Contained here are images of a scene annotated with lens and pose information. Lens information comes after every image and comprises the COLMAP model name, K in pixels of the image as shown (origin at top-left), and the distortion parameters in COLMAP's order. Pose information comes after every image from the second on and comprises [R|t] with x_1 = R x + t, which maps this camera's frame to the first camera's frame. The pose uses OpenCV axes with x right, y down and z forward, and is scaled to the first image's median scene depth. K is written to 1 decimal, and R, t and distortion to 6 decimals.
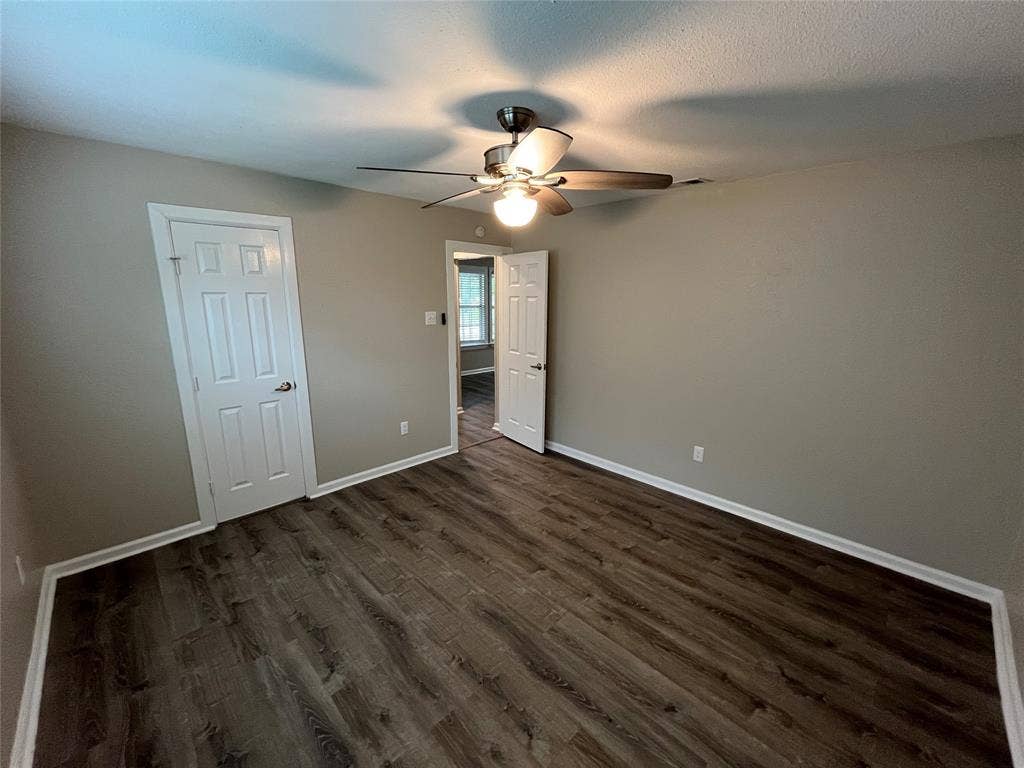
lens RADIAL K [[412.9, 0, 512.0], [0, 412.9, 384.0], [0, 0, 1]] dist [-0.001365, -0.000210]
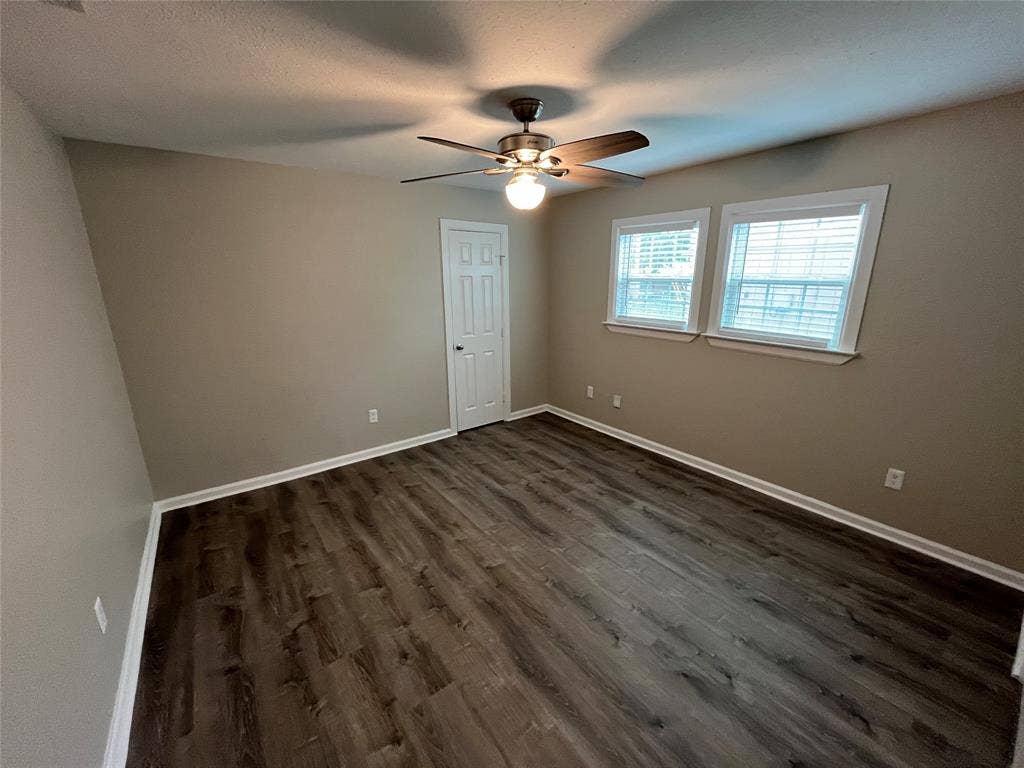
lens RADIAL K [[412.9, 0, 512.0], [0, 412.9, 384.0], [0, 0, 1]] dist [-0.001365, -0.000210]
pose [[-0.990076, -0.034523, 0.136229, -0.102665], [0.031249, 0.891010, 0.452907, -0.392849], [-0.137017, 0.452670, -0.881088, 1.828879]]
